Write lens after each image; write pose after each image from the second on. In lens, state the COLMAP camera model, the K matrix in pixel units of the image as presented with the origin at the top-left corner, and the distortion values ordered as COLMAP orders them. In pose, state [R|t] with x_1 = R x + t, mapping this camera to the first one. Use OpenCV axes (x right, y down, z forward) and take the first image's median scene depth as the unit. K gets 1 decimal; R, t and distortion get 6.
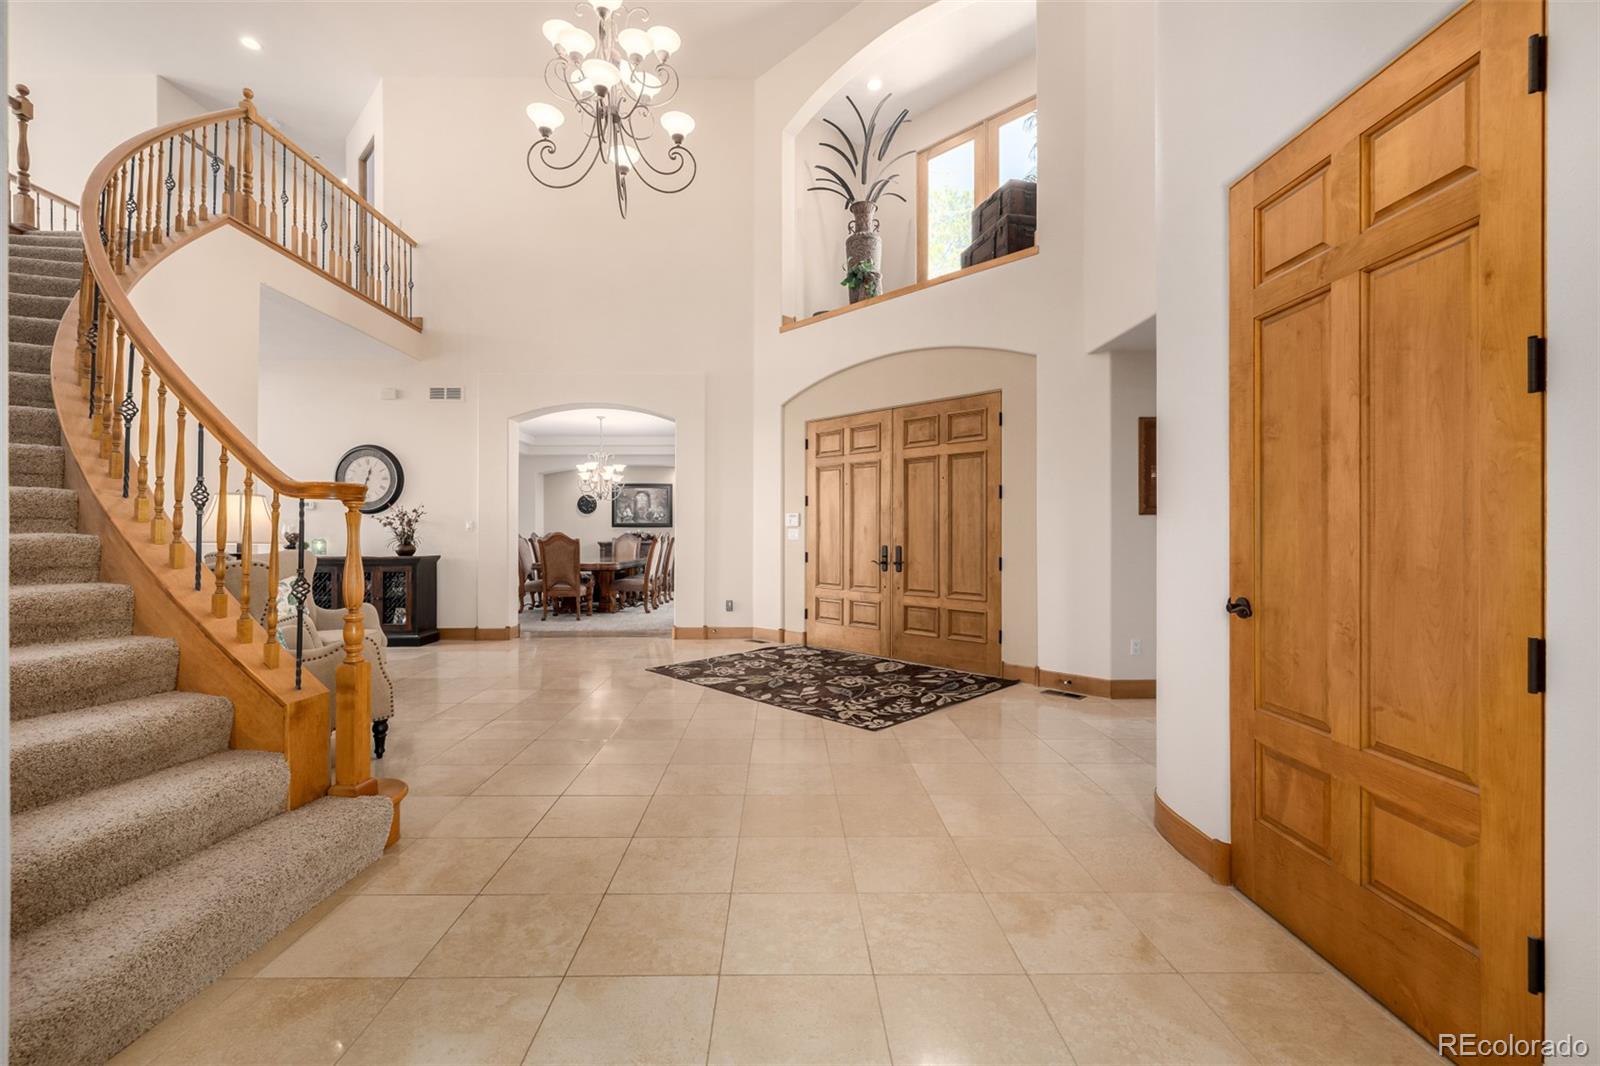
lens RADIAL K [[677.2, 0, 803.1], [0, 677.2, 529.2], [0, 0, 1]] dist [0.000366, 0.000210]
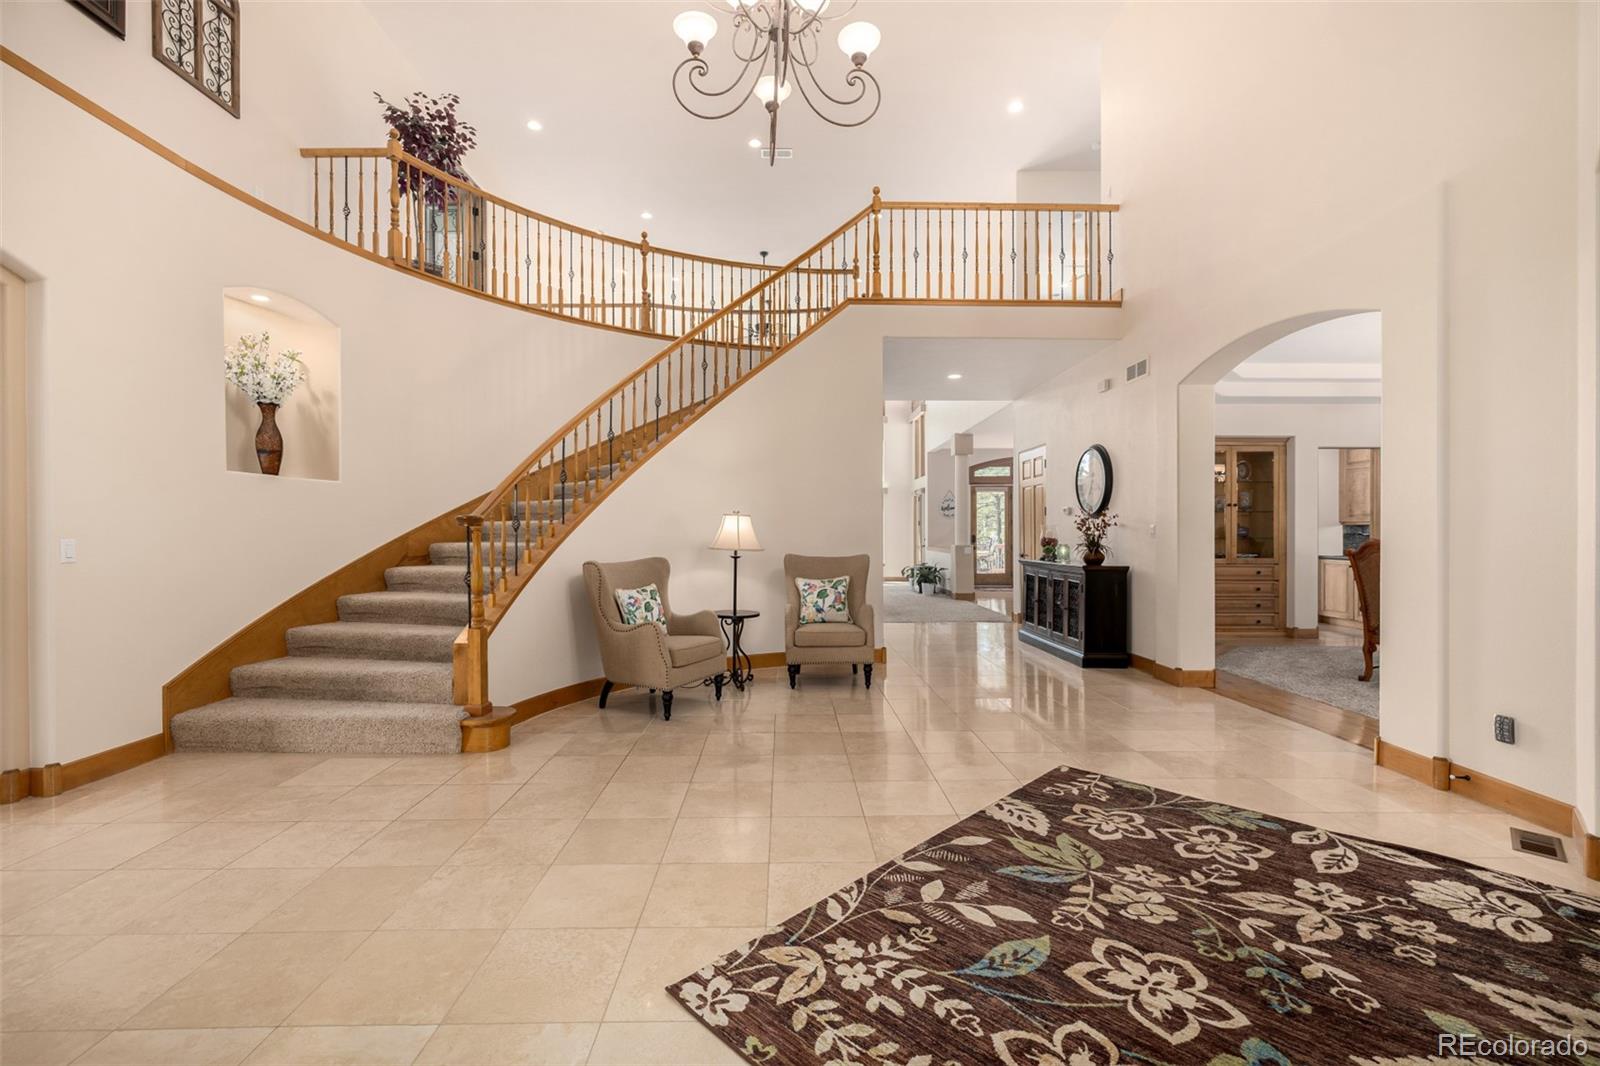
lens RADIAL K [[677.2, 0, 789.4], [0, 677.2, 533.6], [0, 0, 1]] dist [0.000366, 0.000210]
pose [[-0.018538, 0.001883, -0.999826, 0.207574], [0.008136, 0.999965, 0.001733, -0.004439], [0.999795, -0.008103, -0.018553, 0.404740]]
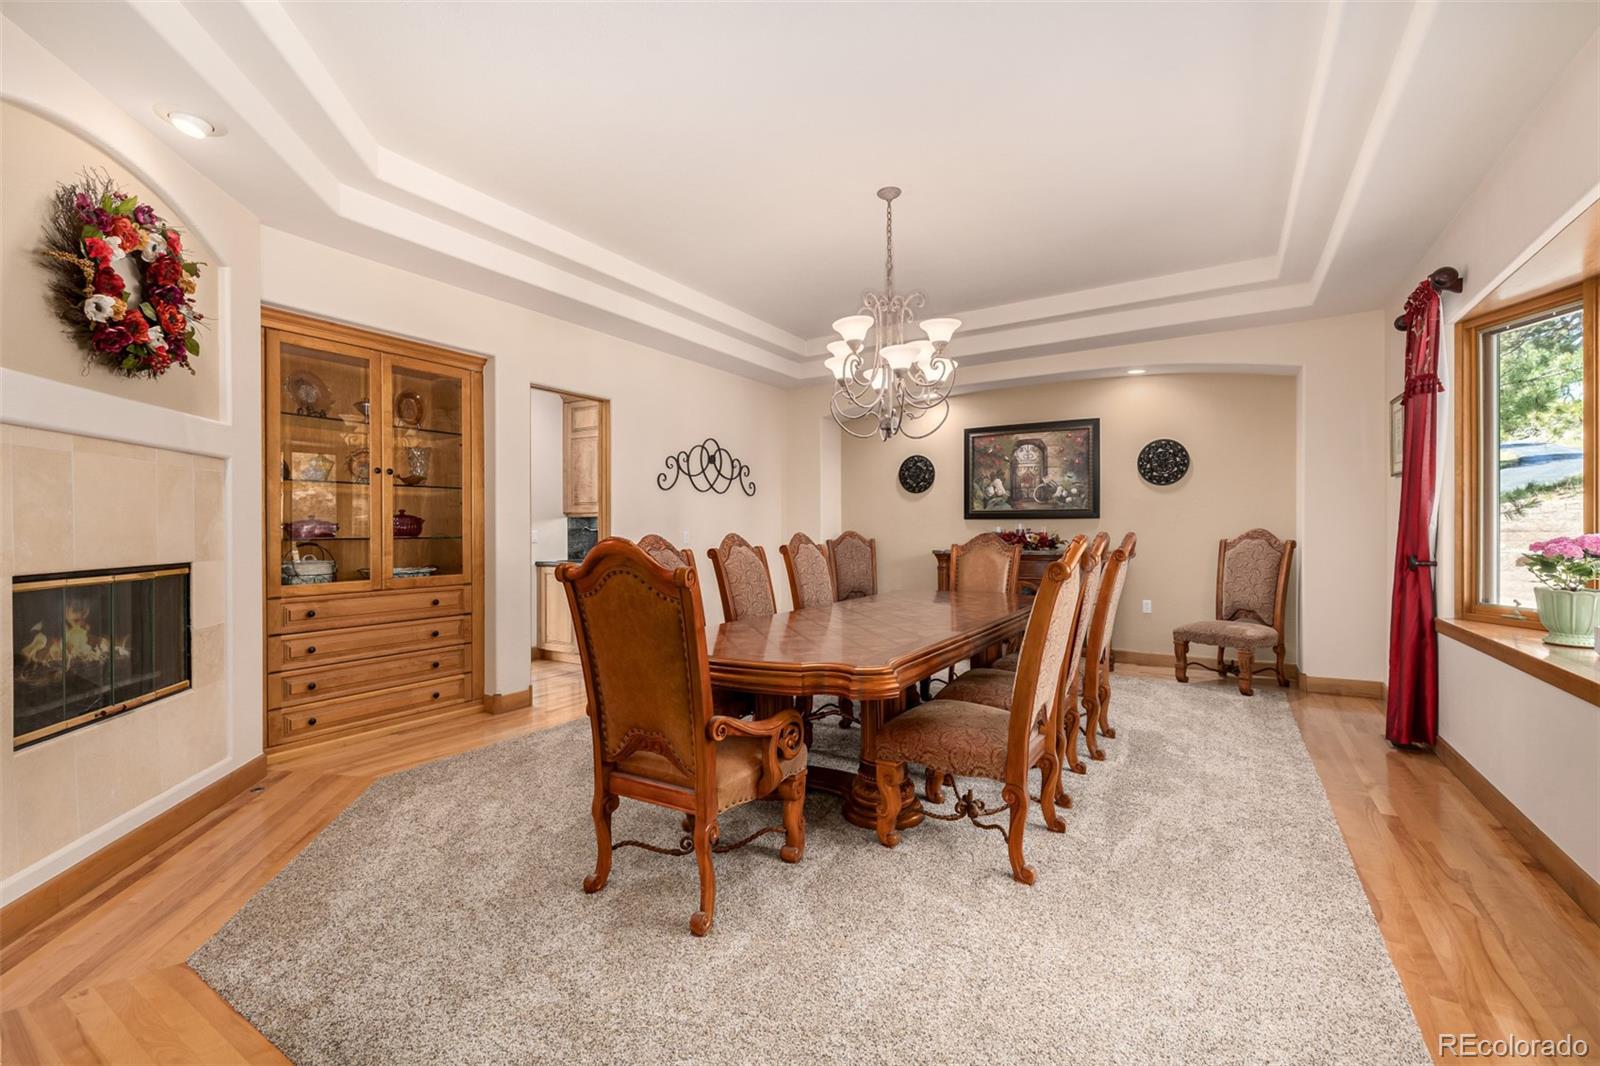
lens RADIAL K [[677.2, 0, 793.2], [0, 677.2, 534.1], [0, 0, 1]] dist [0.000366, 0.000210]
pose [[0.831031, 0.002350, -0.556222, -0.150065], [0.006833, 0.999872, 0.014433, -0.000217], [0.556185, -0.015795, 0.830909, 0.692020]]
